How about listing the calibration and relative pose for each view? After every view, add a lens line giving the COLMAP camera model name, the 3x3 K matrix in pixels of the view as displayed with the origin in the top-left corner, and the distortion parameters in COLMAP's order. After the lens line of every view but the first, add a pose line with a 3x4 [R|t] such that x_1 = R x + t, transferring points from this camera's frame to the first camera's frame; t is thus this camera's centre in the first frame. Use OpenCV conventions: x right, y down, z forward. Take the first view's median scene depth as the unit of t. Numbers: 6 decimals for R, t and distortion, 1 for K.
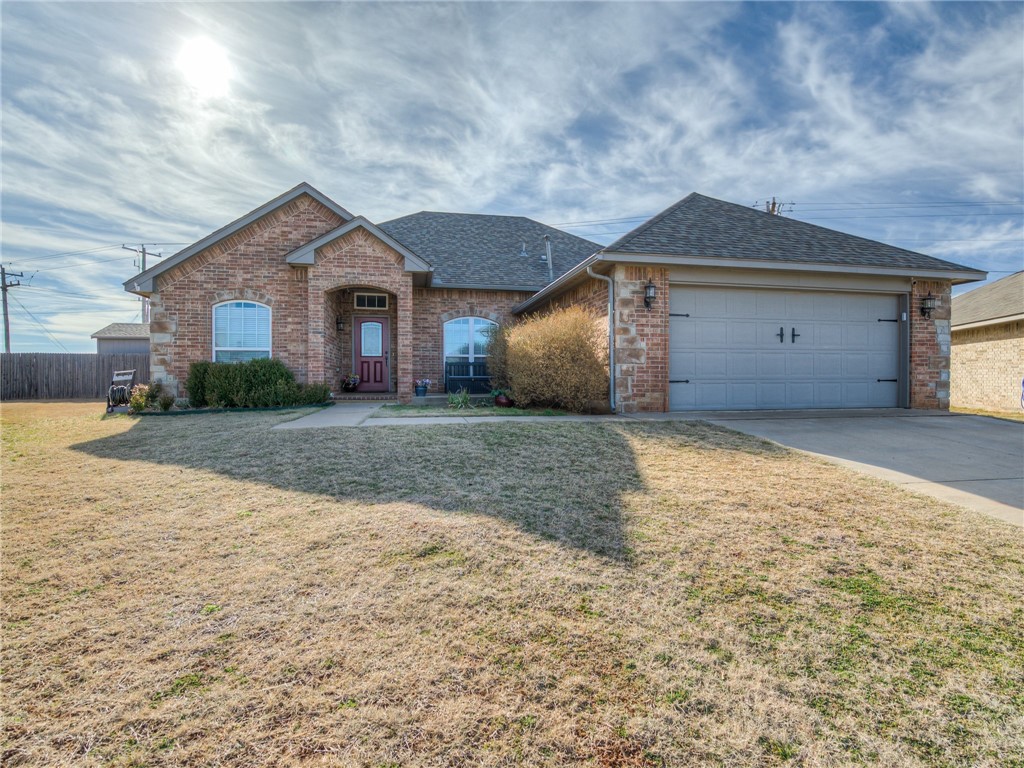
lens RADIAL K [[544.8, 0, 513.7], [0, 544.8, 386.4], [0, 0, 1]] dist [-0.002069, -0.007159]
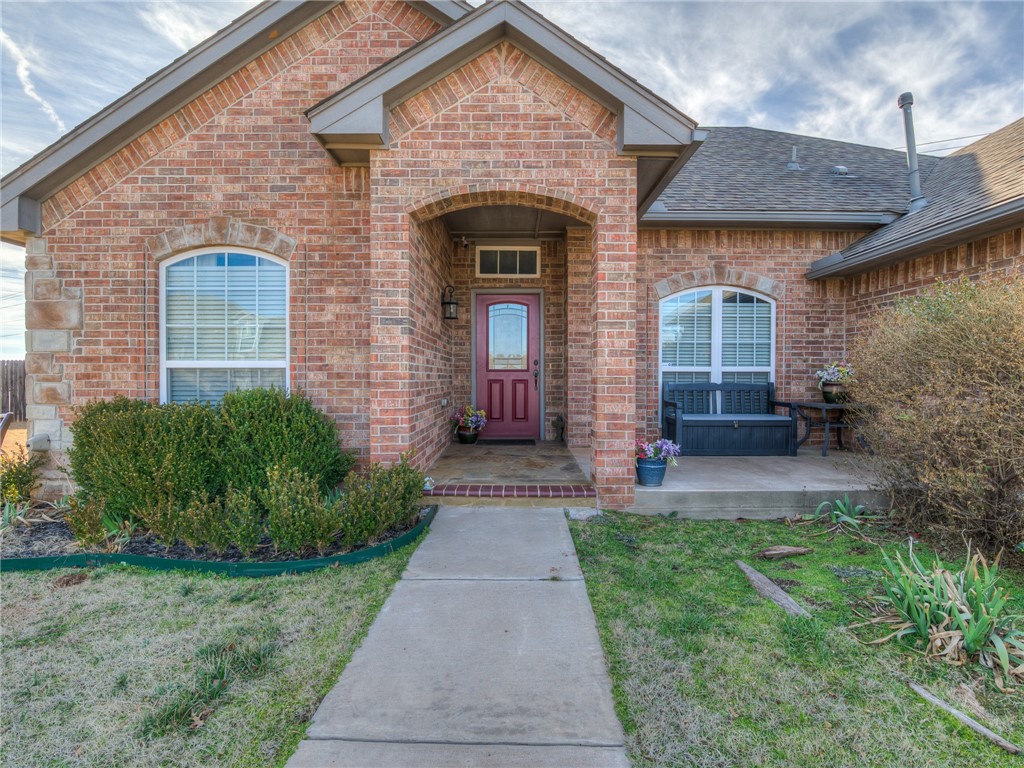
lens RADIAL K [[544.8, 0, 511.6], [0, 544.8, 382.7], [0, 0, 1]] dist [-0.002069, -0.007159]
pose [[0.981623, 0.002780, -0.190809, -0.201793], [-0.002822, 0.999996, 0.000051, -0.055098], [0.190808, 0.000488, 0.981627, 0.629493]]
